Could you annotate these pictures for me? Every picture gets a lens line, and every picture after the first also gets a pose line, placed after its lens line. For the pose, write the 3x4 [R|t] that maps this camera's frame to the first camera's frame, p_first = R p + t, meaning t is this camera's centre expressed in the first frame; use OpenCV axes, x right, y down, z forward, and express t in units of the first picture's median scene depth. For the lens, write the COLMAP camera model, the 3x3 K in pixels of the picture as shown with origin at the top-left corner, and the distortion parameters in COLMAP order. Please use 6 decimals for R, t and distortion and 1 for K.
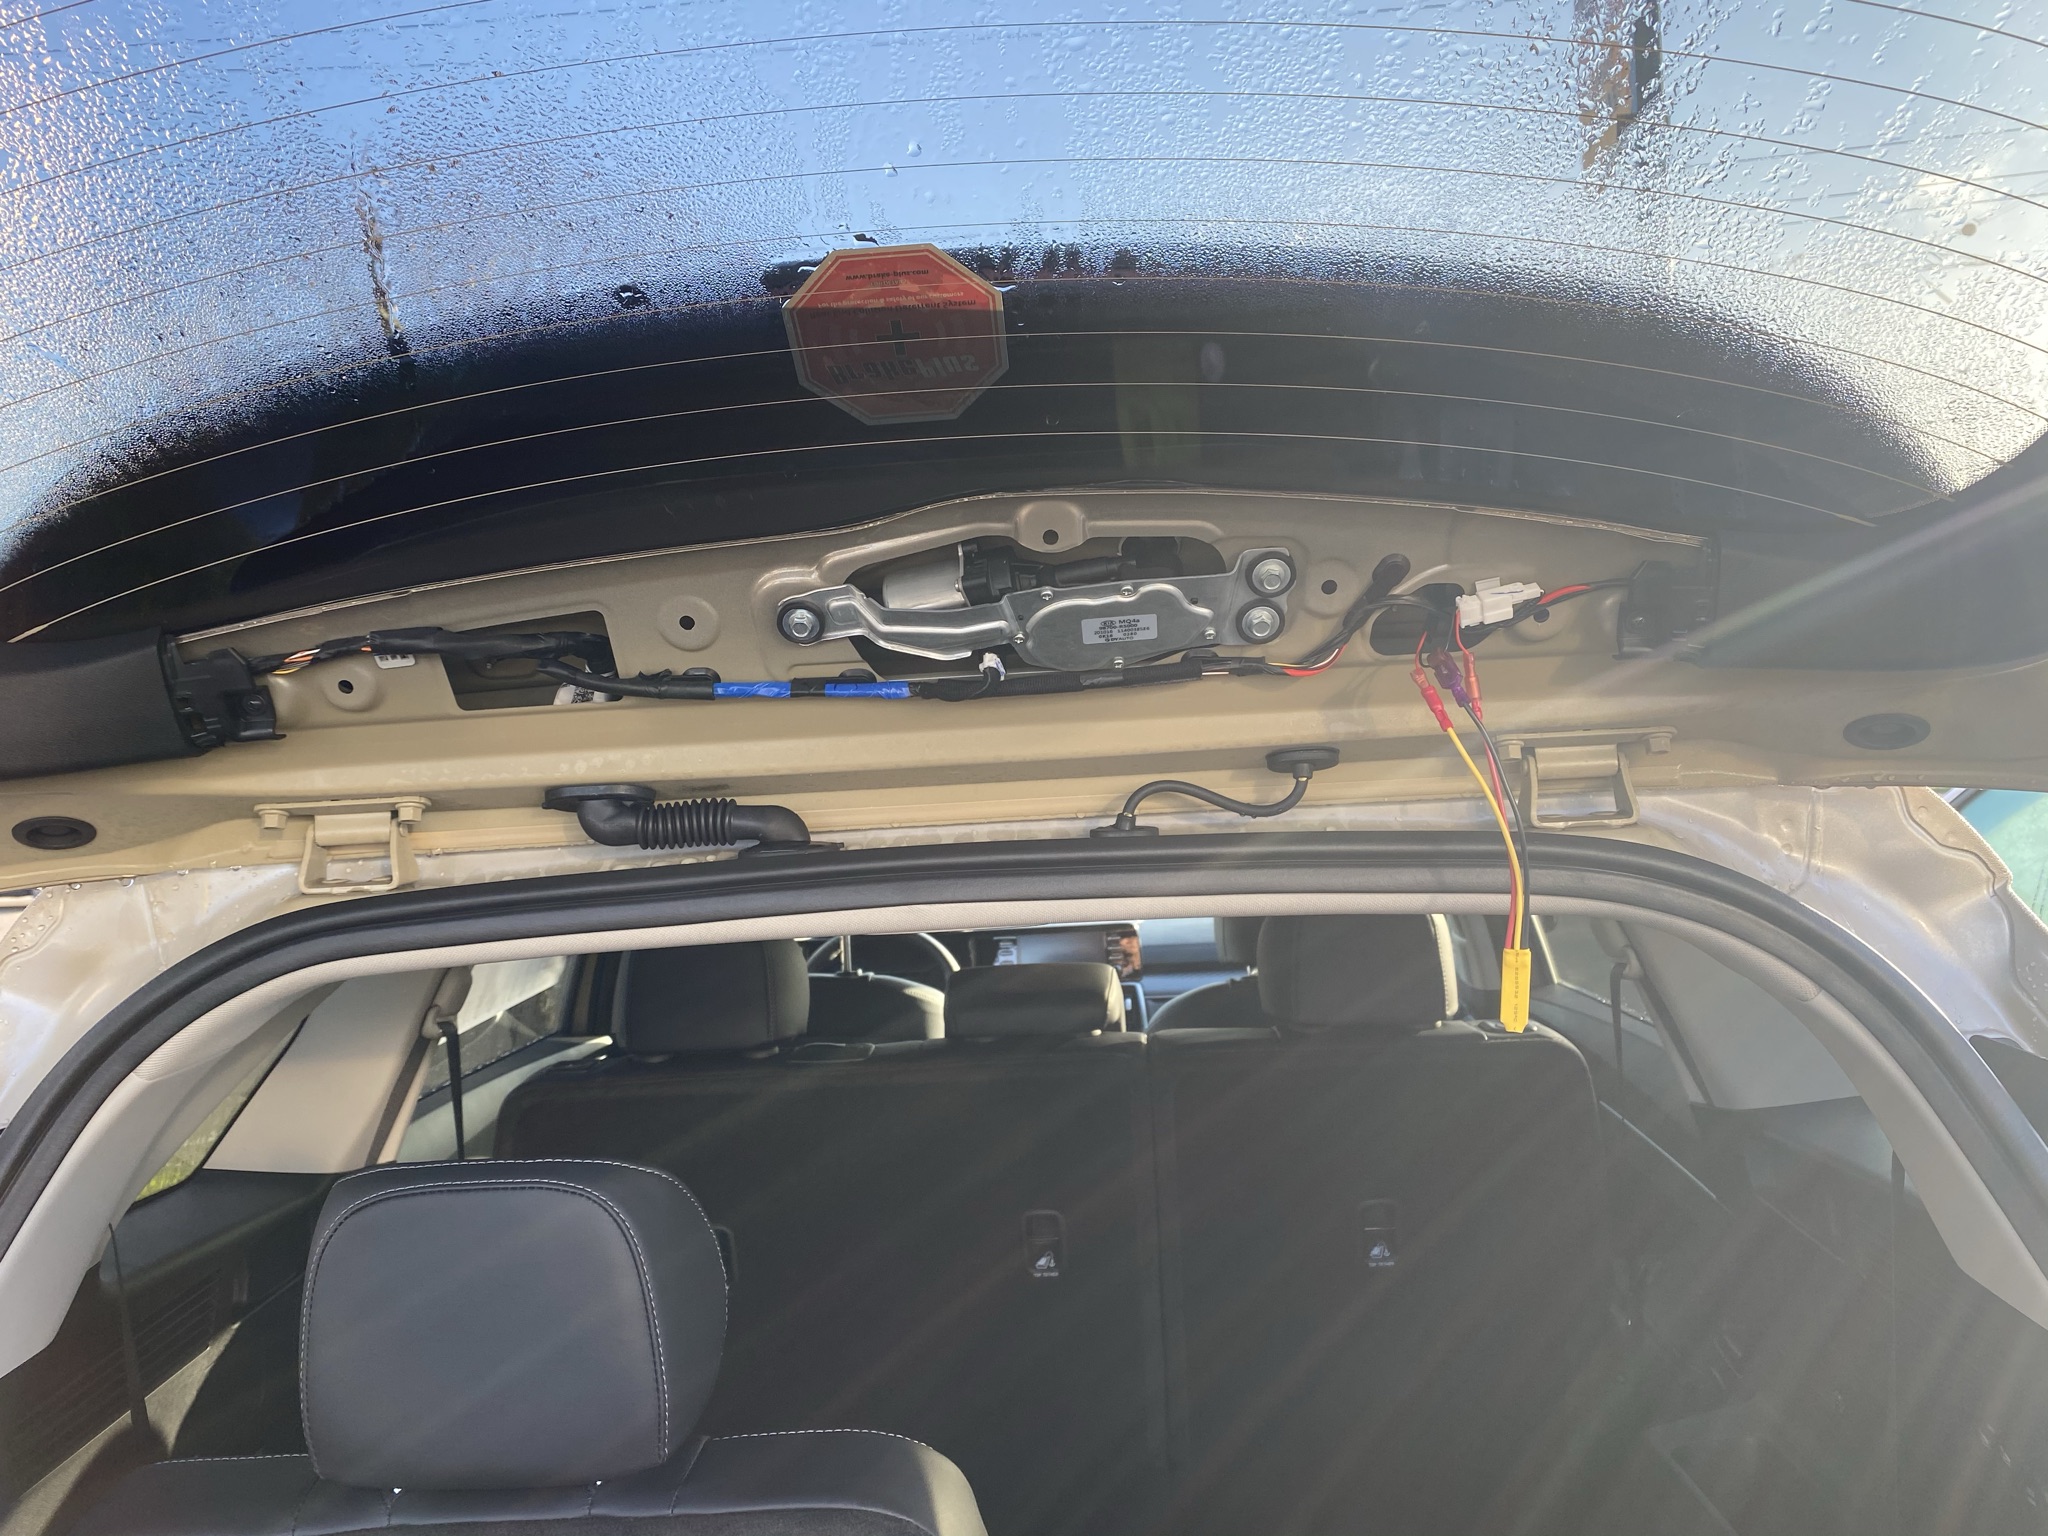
lens RADIAL K [[1388.0, 0, 1021.4], [0, 1388.0, 767.7], [0, 0, 1]] dist [-0.002805, -0.003200]
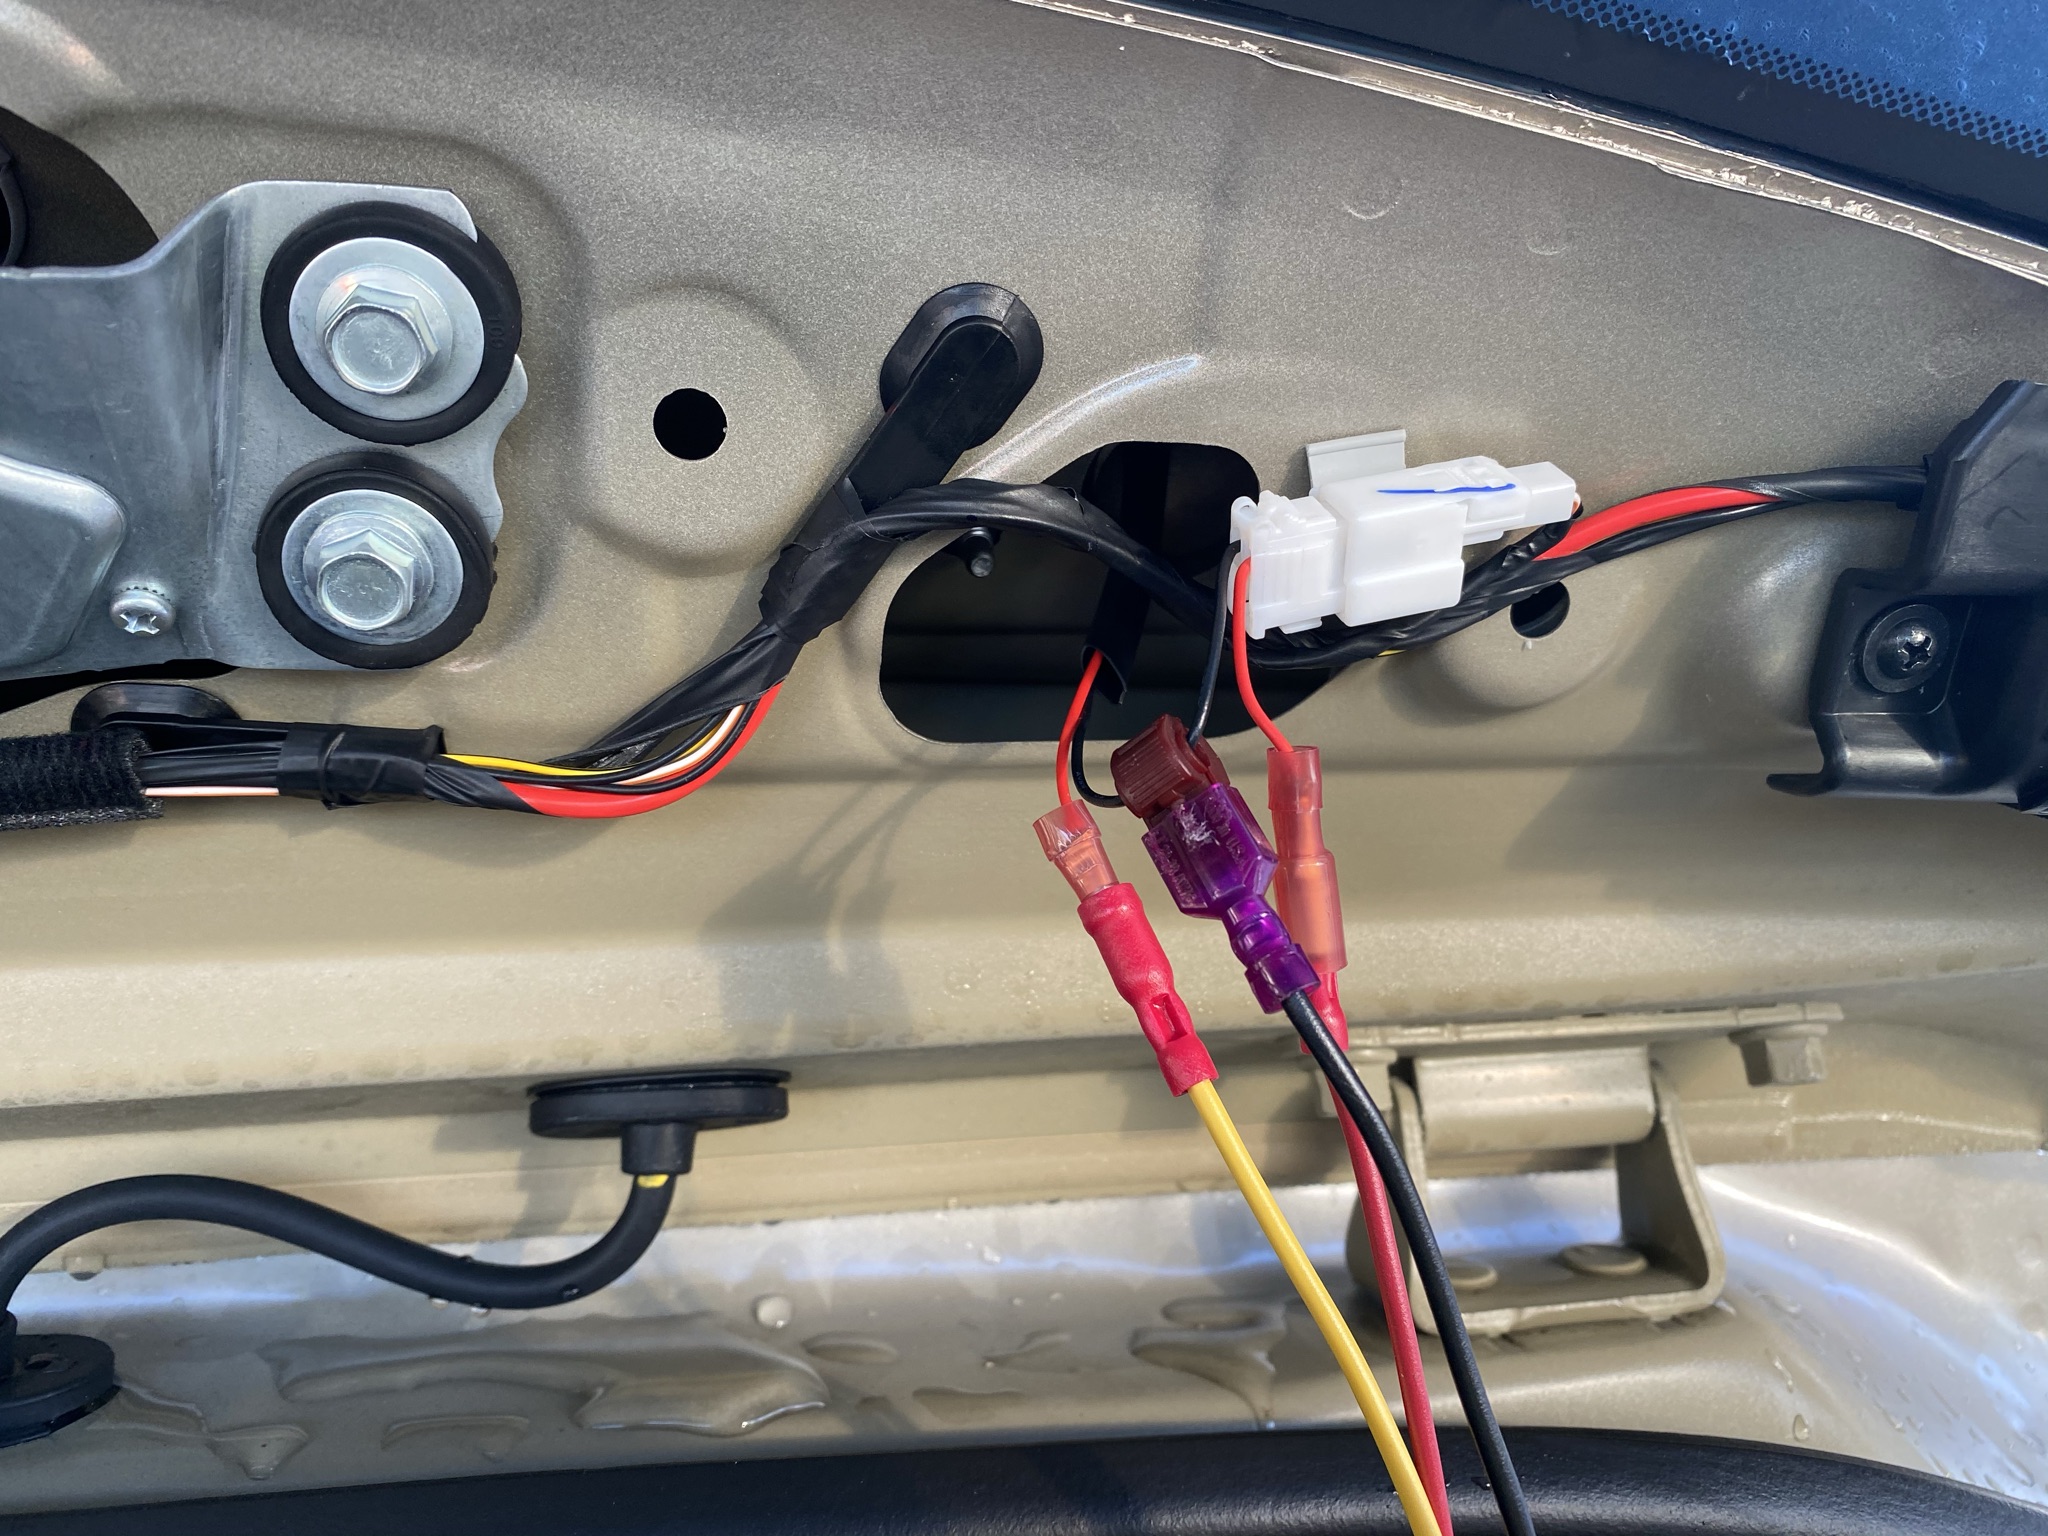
lens RADIAL K [[1388.0, 0, 1024.4], [0, 1388.0, 765.5], [0, 0, 1]] dist [-0.002805, -0.003200]
pose [[0.966532, 0.035240, 0.254116, 0.218262], [-0.019591, 0.997767, -0.063854, -0.062329], [-0.255799, 0.056738, 0.965064, 0.772746]]
